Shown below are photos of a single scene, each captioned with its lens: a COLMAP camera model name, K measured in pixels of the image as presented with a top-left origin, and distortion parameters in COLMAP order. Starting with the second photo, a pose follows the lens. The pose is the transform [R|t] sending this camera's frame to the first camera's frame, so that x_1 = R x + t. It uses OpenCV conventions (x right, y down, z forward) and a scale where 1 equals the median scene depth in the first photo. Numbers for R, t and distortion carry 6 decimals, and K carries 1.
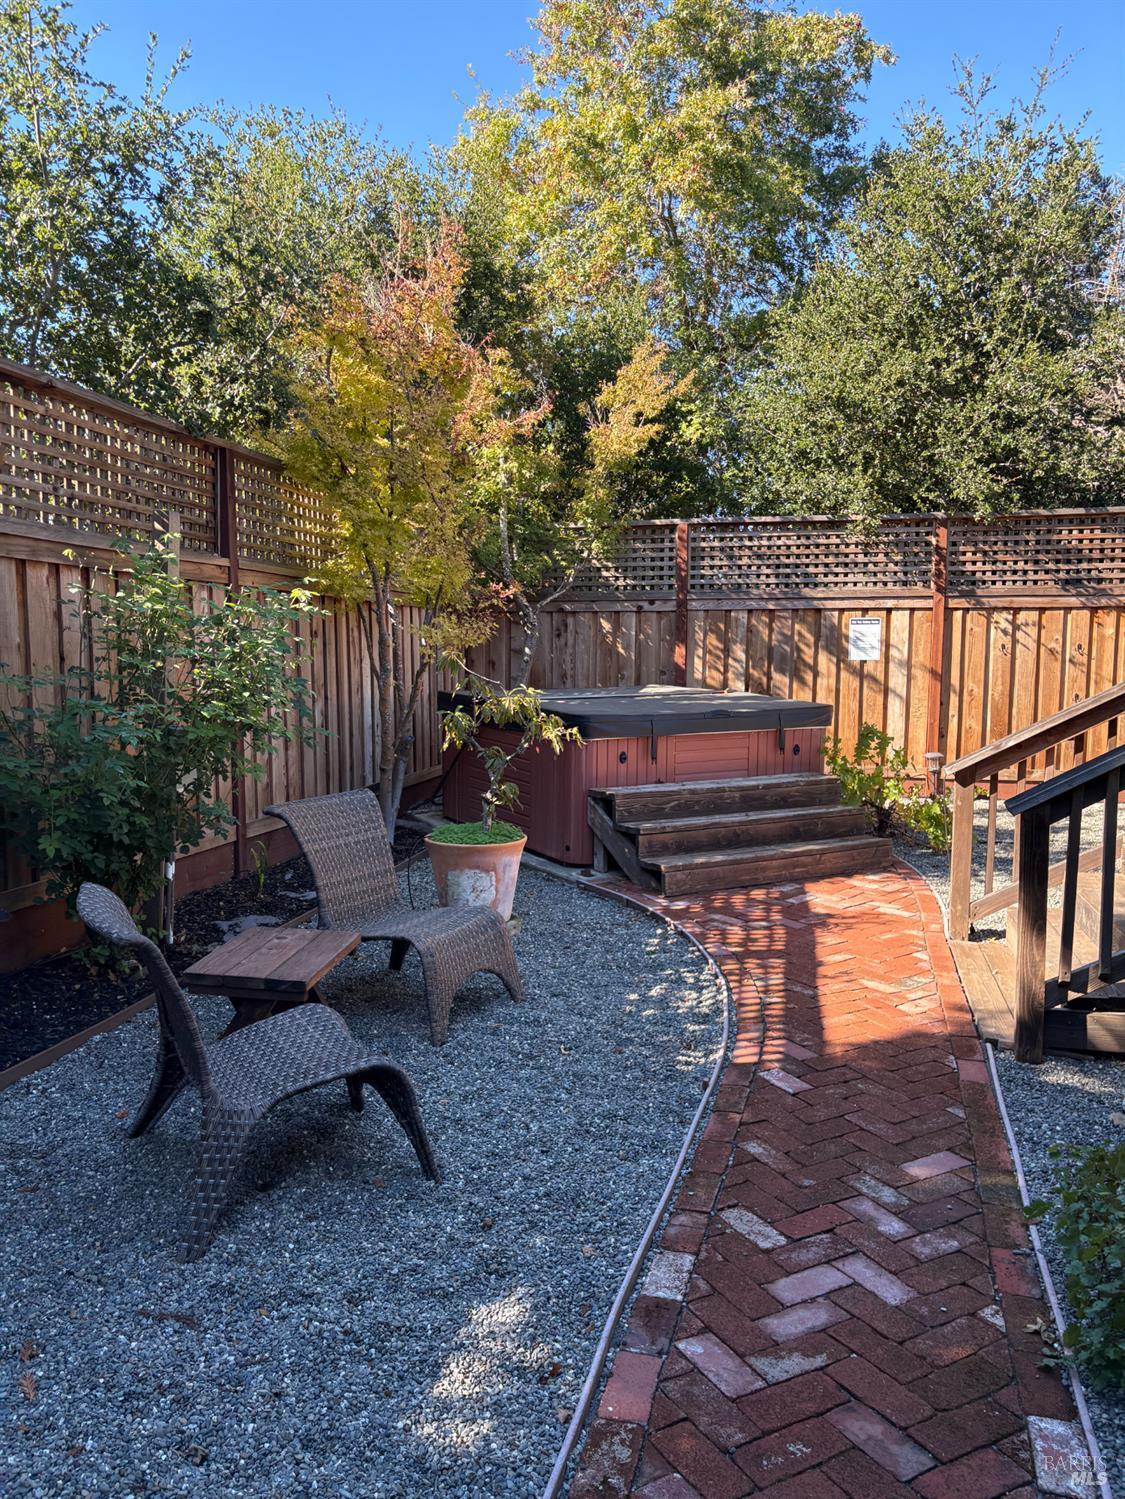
lens RADIAL K [[1142.2, 0, 563.2], [0, 1142.2, 760.5], [0, 0, 1]] dist [0.061744, -0.047446]
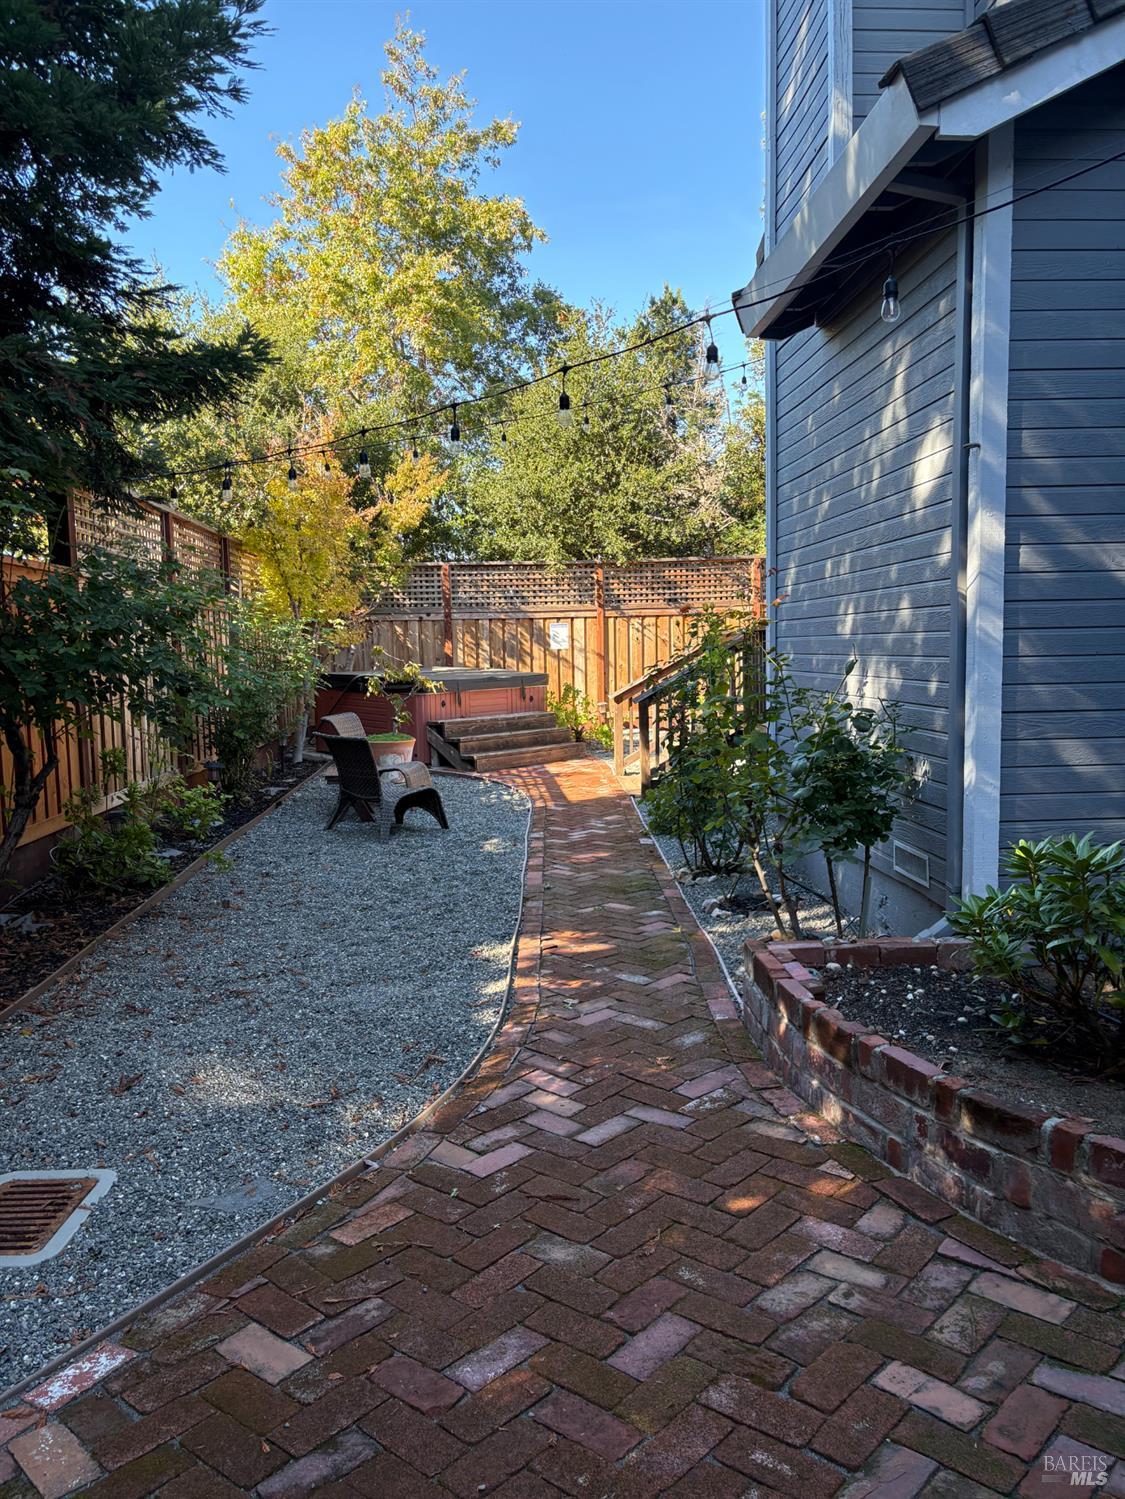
lens RADIAL K [[1142.2, 0, 564.6], [0, 1142.2, 751.0], [0, 0, 1]] dist [0.061744, -0.047446]
pose [[0.958216, -0.049988, 0.281643, -0.201834], [0.051252, 0.998682, 0.002881, 0.055645], [-0.281415, 0.011675, 0.959515, -0.579946]]
